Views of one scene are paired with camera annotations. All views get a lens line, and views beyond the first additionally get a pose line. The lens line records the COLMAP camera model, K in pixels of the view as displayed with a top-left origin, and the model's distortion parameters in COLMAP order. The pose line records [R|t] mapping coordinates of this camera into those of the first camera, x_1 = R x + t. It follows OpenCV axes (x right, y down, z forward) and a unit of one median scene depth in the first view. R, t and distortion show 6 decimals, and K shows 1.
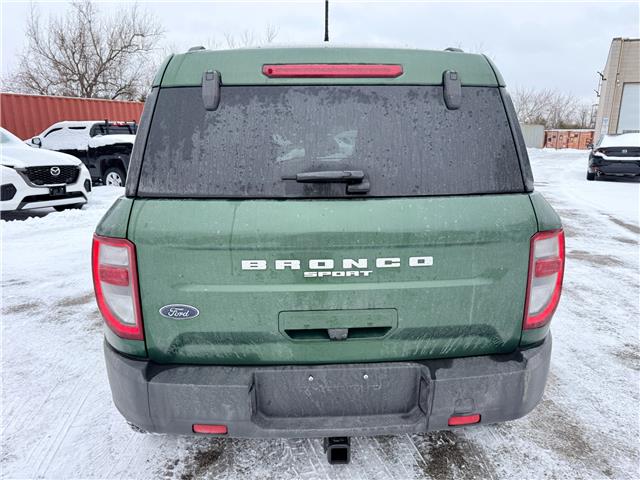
lens RADIAL K [[468.4, 0, 327.2], [0, 468.4, 239.2], [0, 0, 1]] dist [0.007115, -0.002748]
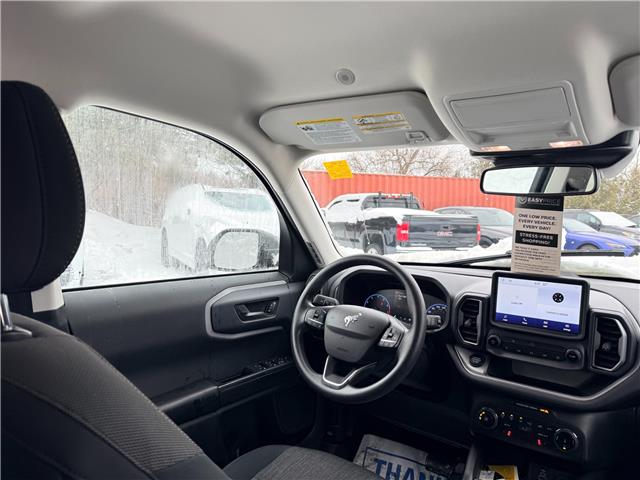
lens RADIAL K [[450.7, 0, 320.0], [0, 450.7, 240.0], [0, 0, 1]] dist [0.001116, -0.001917]
pose [[0.764739, 0.055879, -0.641912, 0.017147], [-0.156125, 0.982615, -0.100461, -0.074006], [0.625139, 0.177045, 0.760168, 0.367889]]
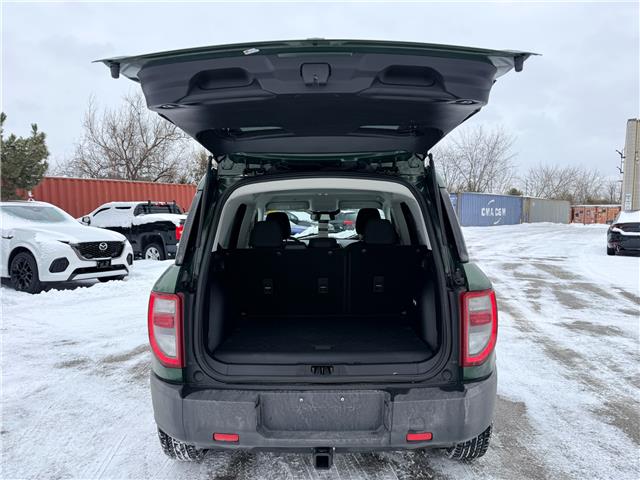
lens RADIAL K [[468.4, 0, 327.2], [0, 468.4, 239.2], [0, 0, 1]] dist [0.007115, -0.002748]
pose [[0.998192, -0.000972, -0.060099, 0.023058], [-0.008528, 0.987466, -0.157603, 0.010183], [0.059499, 0.157830, 0.985672, -0.075751]]
